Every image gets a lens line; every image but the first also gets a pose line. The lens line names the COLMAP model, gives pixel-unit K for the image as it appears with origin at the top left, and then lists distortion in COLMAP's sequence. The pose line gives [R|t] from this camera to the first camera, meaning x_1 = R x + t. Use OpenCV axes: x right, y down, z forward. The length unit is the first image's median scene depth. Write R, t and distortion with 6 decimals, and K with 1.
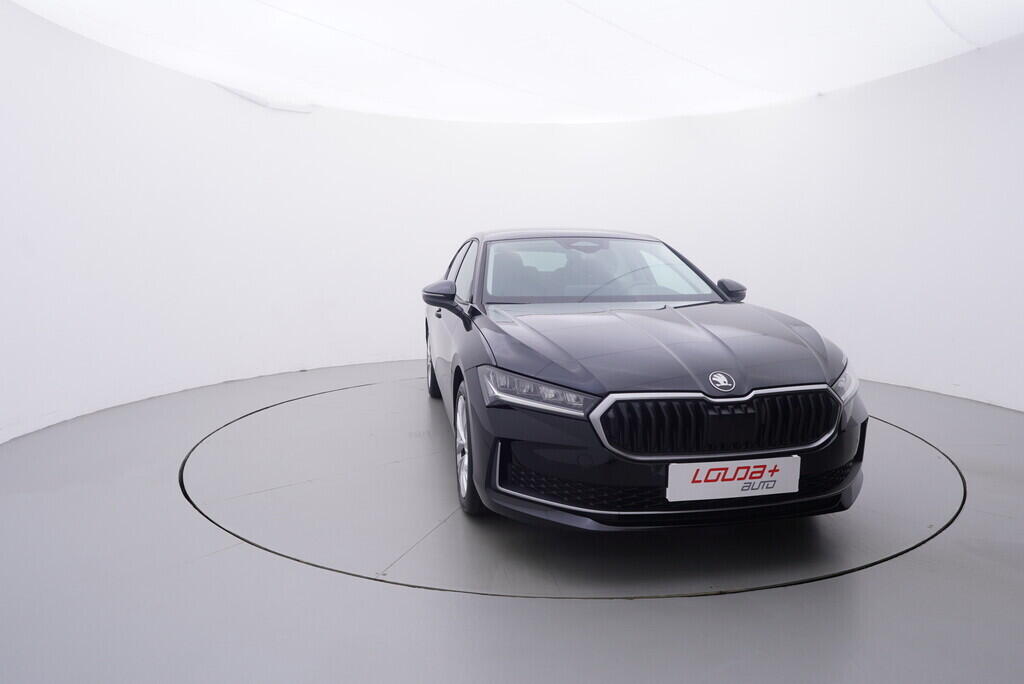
lens RADIAL K [[640.6, 0, 512.0], [0, 640.6, 342.0], [0, 0, 1]] dist [-0.000754, -0.000211]
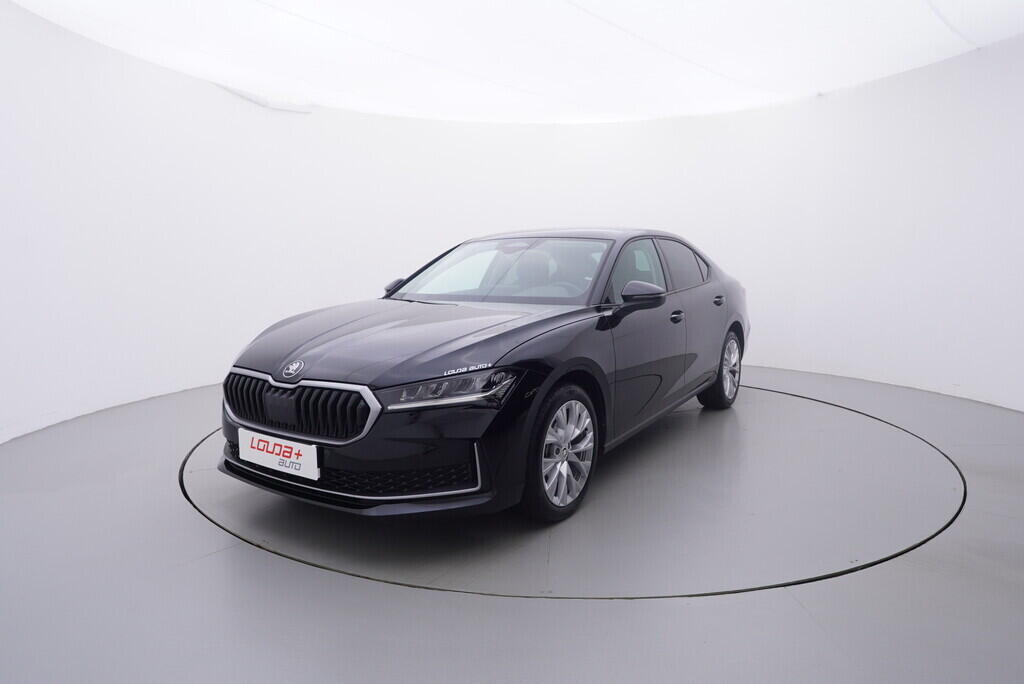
lens RADIAL K [[640.6, 0, 512.0], [0, 640.6, 342.0], [0, 0, 1]] dist [-0.000754, -0.000211]
pose [[0.715490, 0.091632, -0.692587, 1.421929], [-0.087414, 0.995312, 0.041378, -0.069579], [0.693132, 0.030936, 0.720146, 0.457126]]
